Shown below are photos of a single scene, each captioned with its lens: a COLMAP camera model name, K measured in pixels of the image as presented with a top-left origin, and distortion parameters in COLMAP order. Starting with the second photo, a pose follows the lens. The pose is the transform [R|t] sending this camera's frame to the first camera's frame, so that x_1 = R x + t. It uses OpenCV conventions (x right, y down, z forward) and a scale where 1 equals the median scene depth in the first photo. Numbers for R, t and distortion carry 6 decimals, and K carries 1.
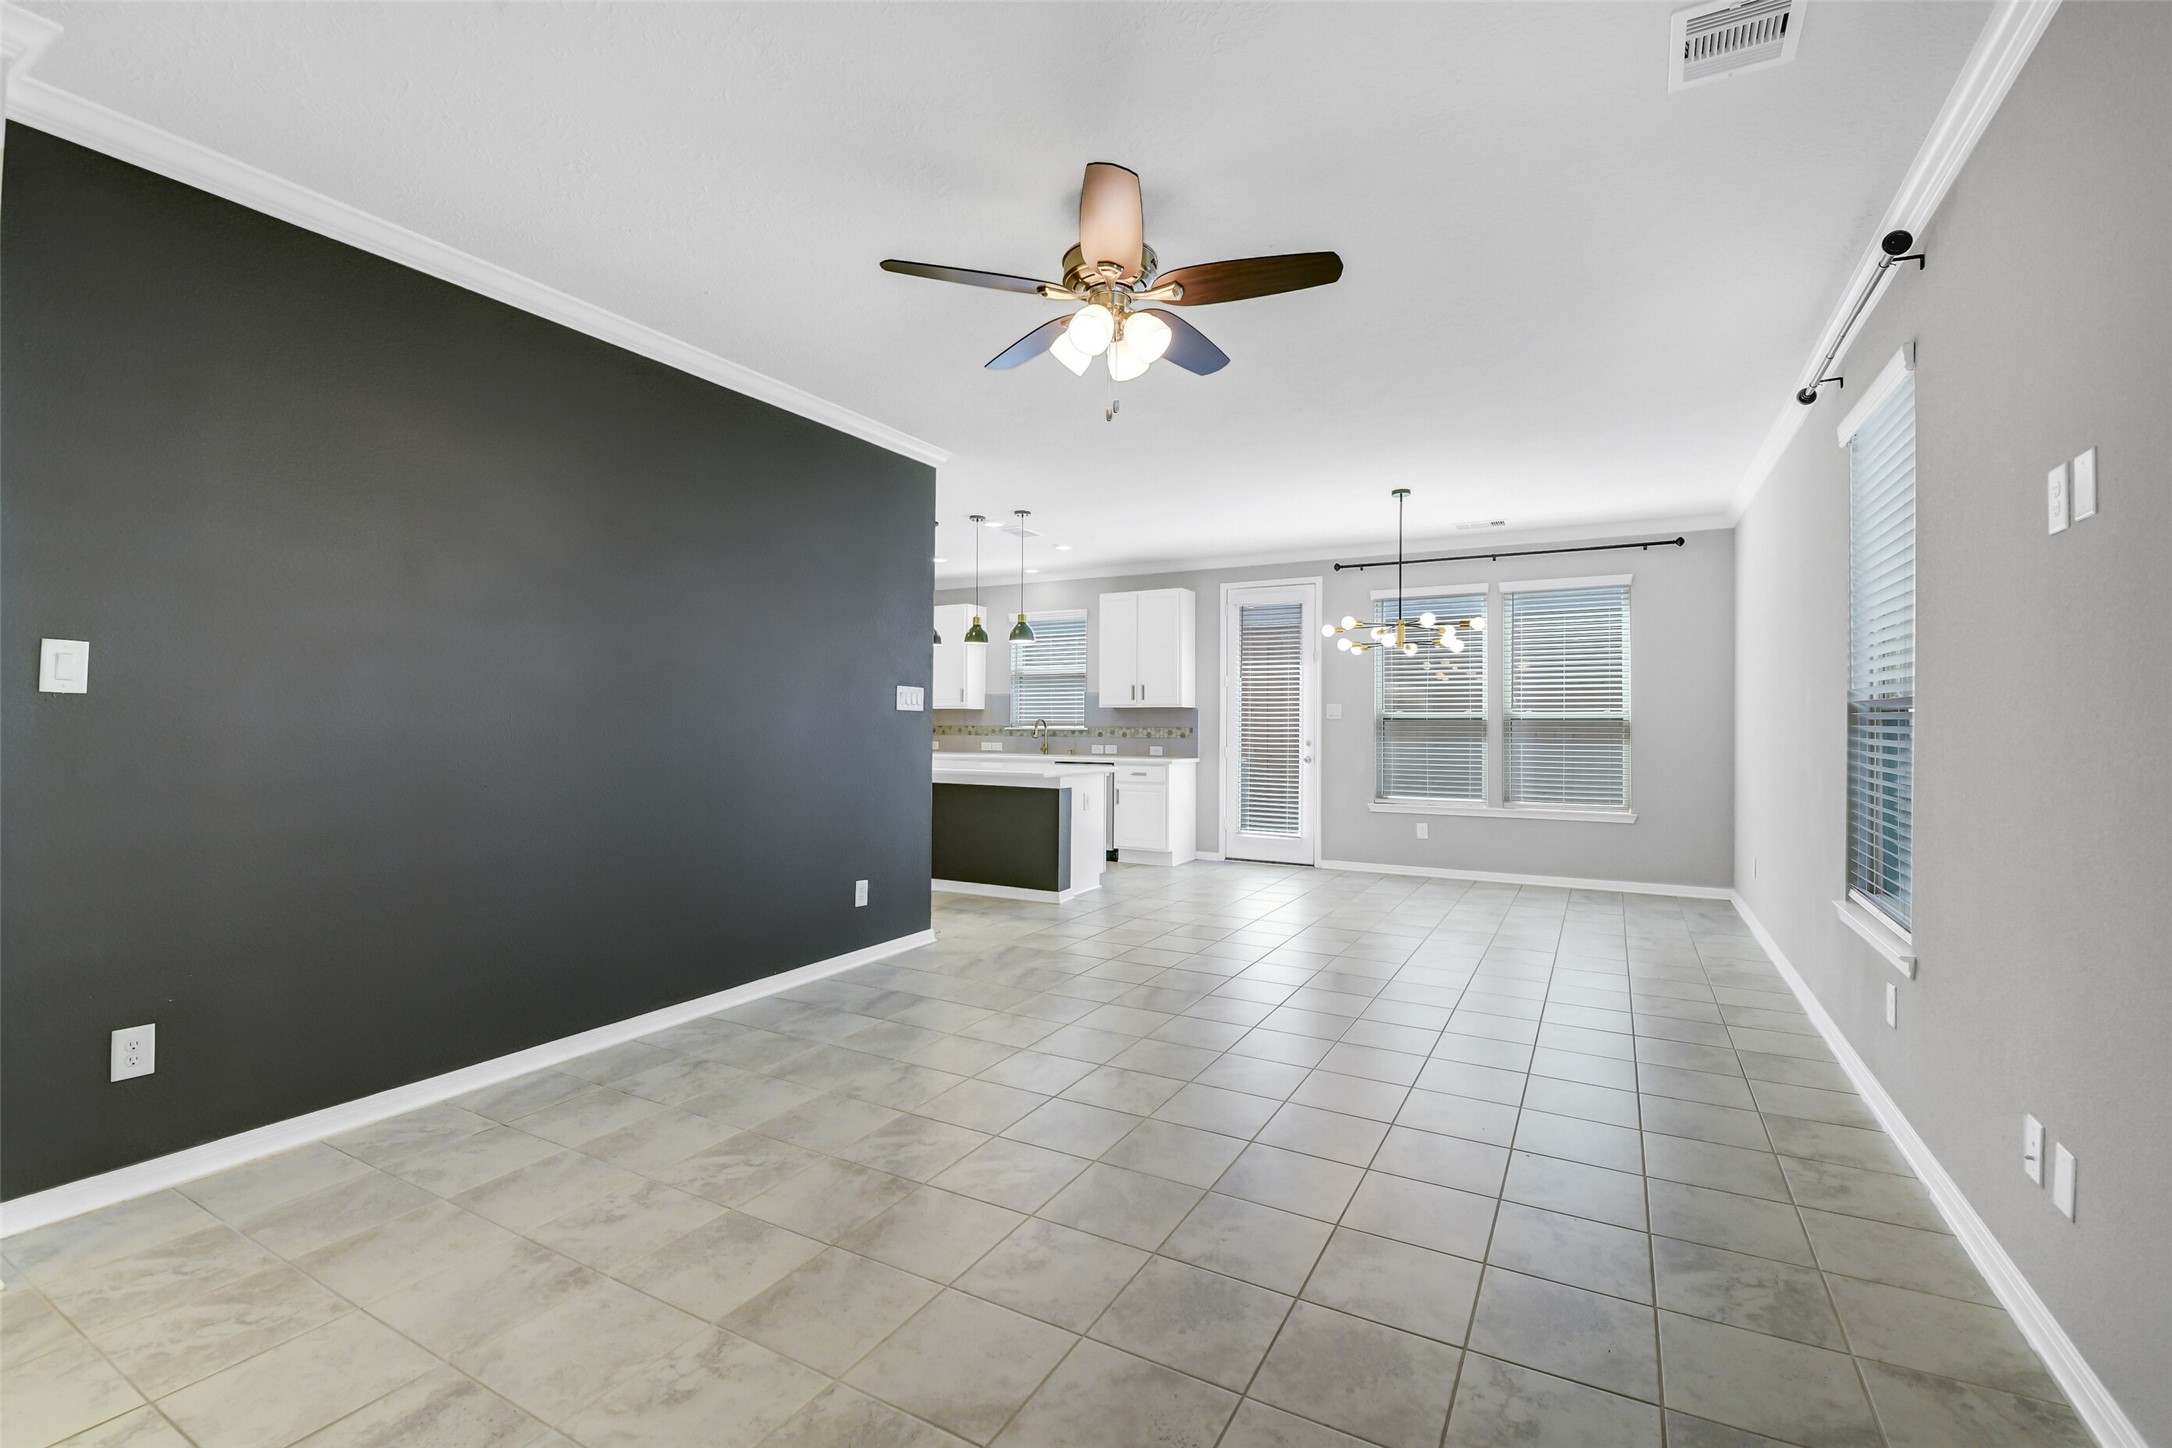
lens RADIAL K [[943.1, 0, 1090.6], [0, 943.1, 715.9], [0, 0, 1]] dist [-0.006290, -0.007092]
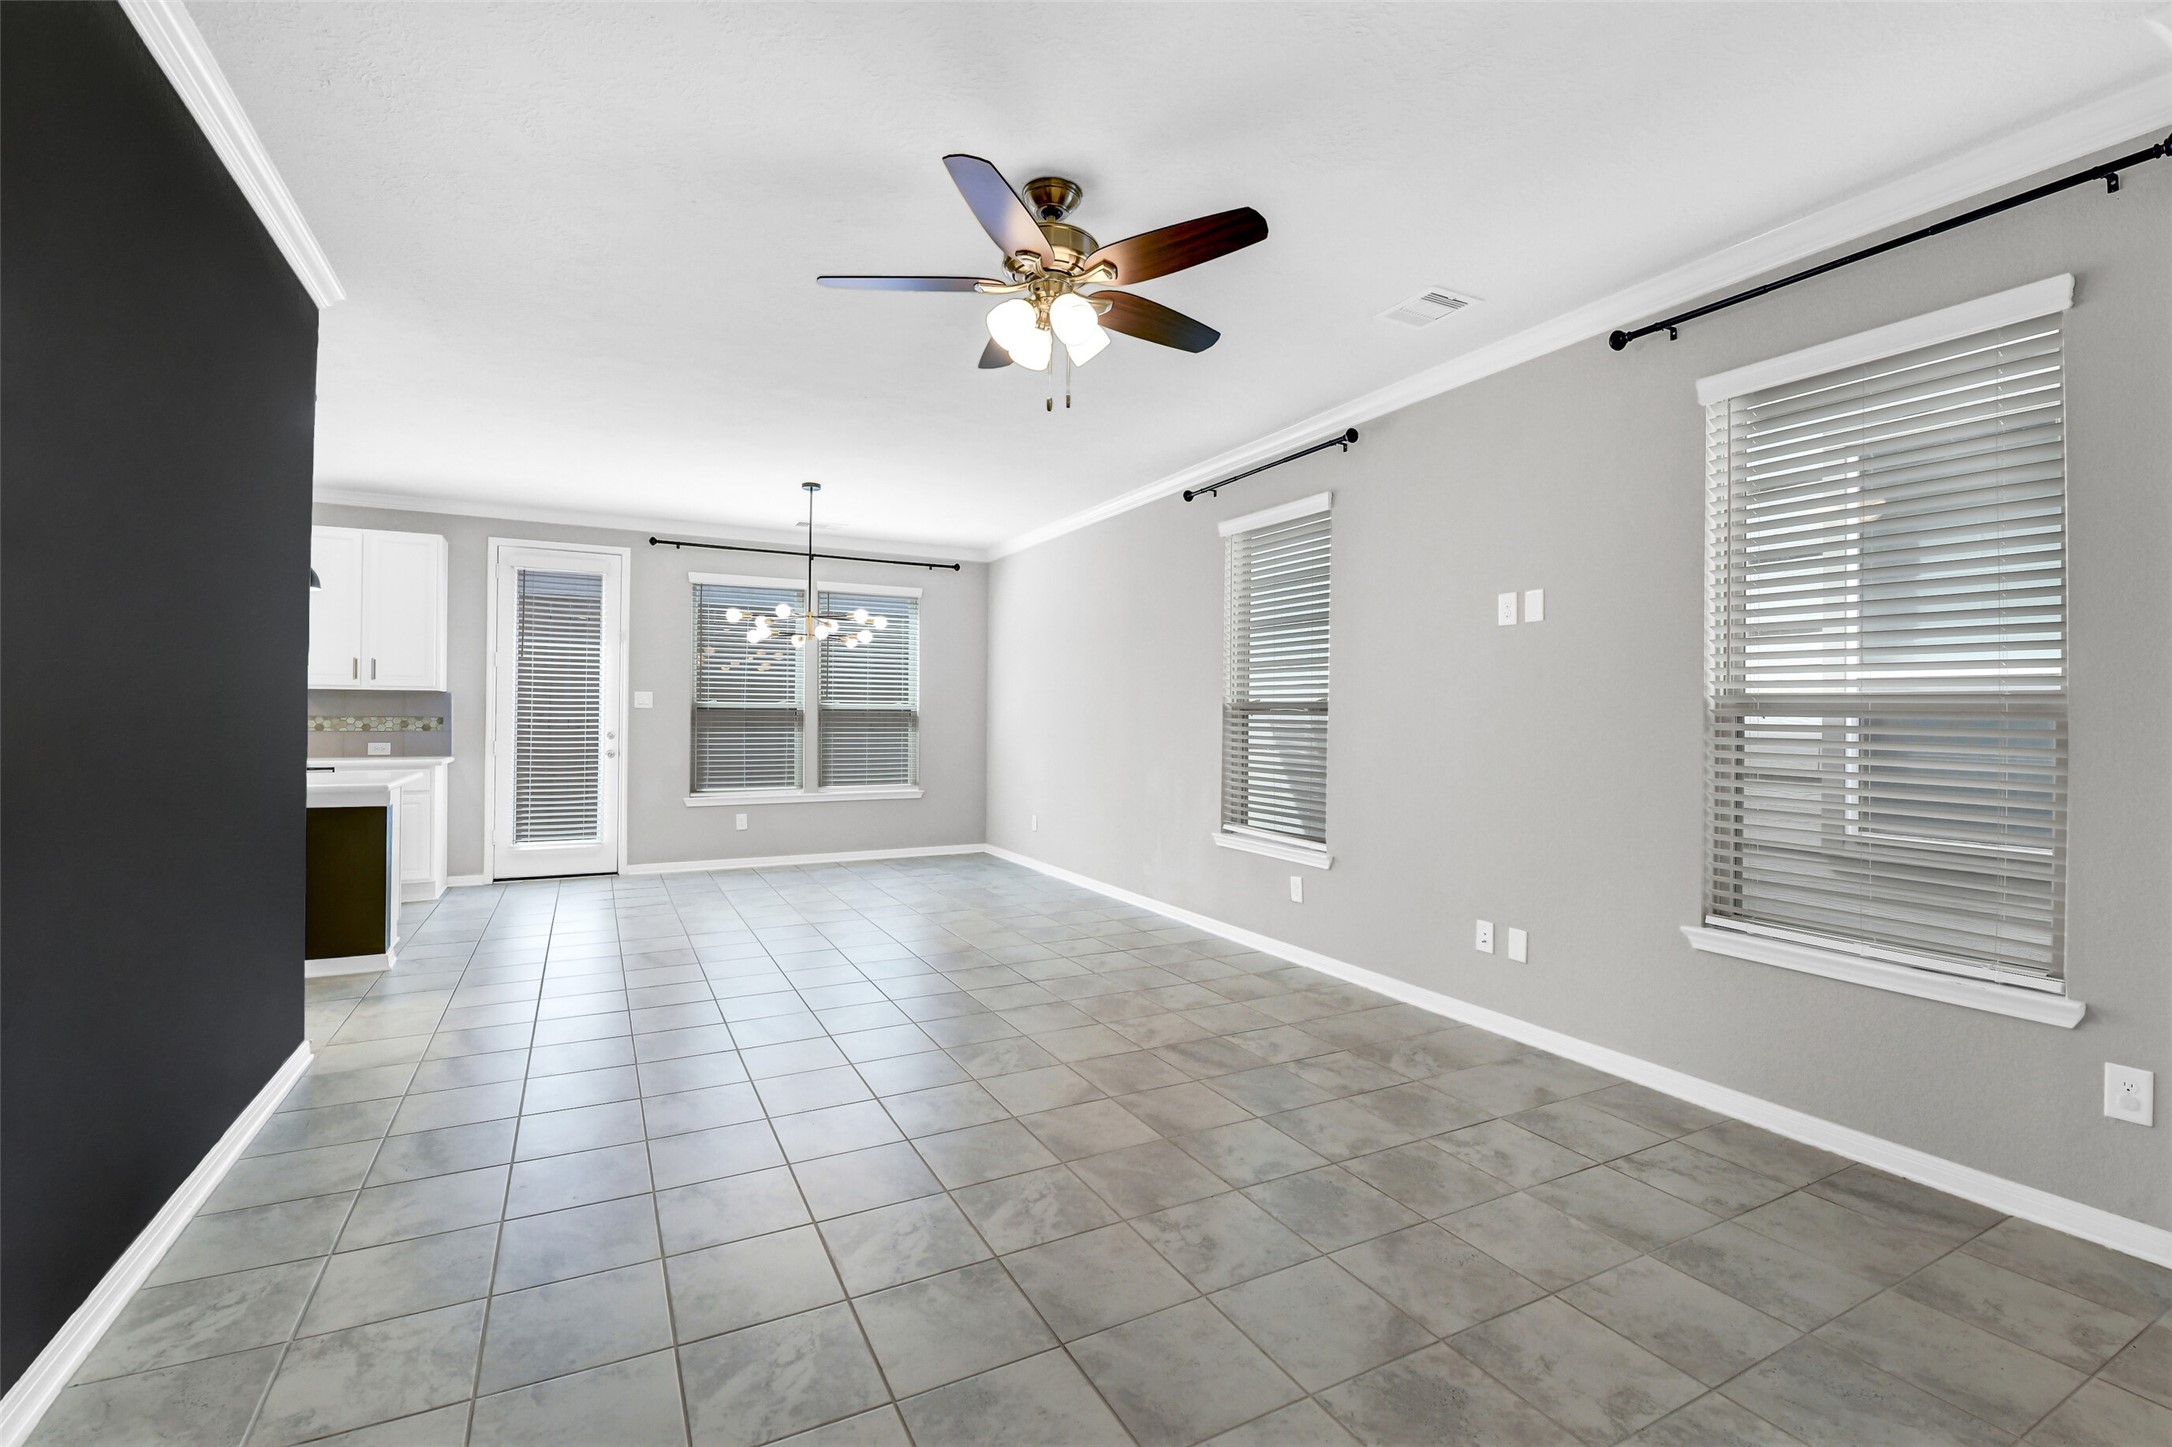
lens RADIAL K [[943.1, 0, 1091.6], [0, 943.1, 713.9], [0, 0, 1]] dist [-0.006290, -0.007092]
pose [[0.547094, 0.003260, 0.837065, -0.268433], [-0.012881, 0.999907, 0.004524, -0.000746], [-0.836972, -0.013258, 0.547085, 0.147275]]
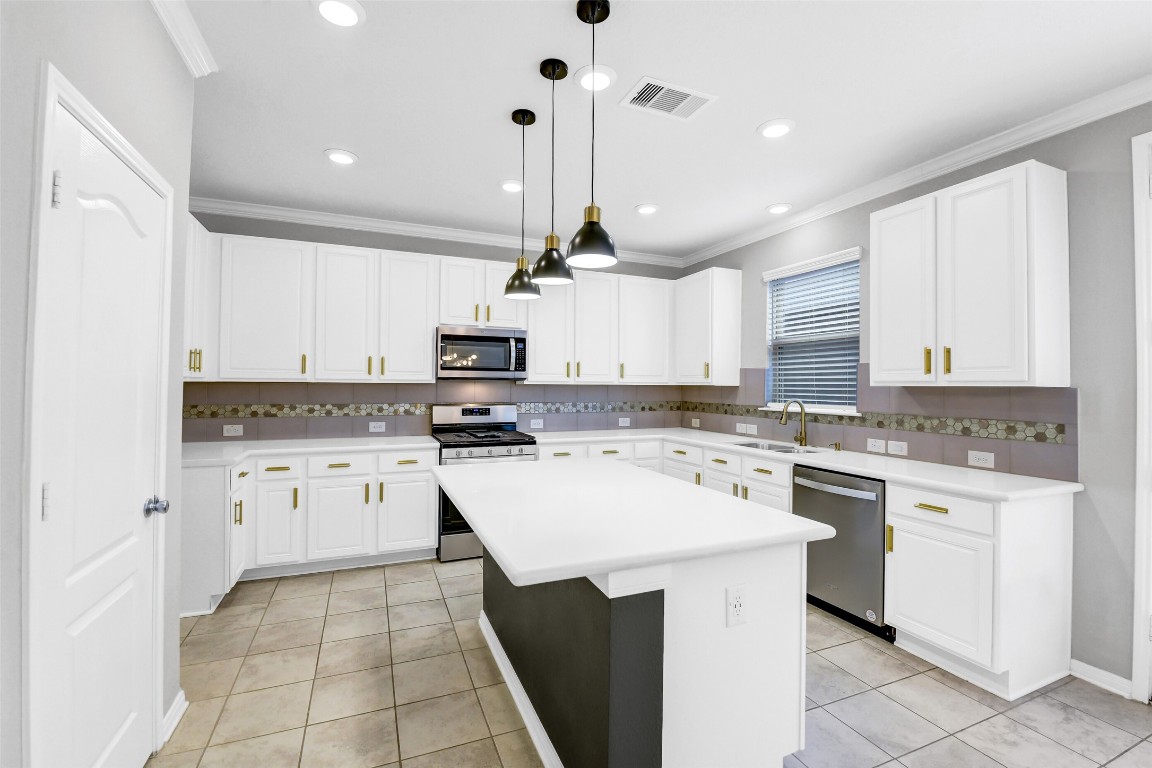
lens RADIAL K [[500.2, 0, 577.2], [0, 500.2, 379.2], [0, 0, 1]] dist [-0.006290, -0.007092]
pose [[0.783599, -0.005407, -0.621244, 0.072527], [0.001820, 0.999978, -0.006408, -0.012748], [0.621264, 0.003891, 0.783591, 0.669584]]
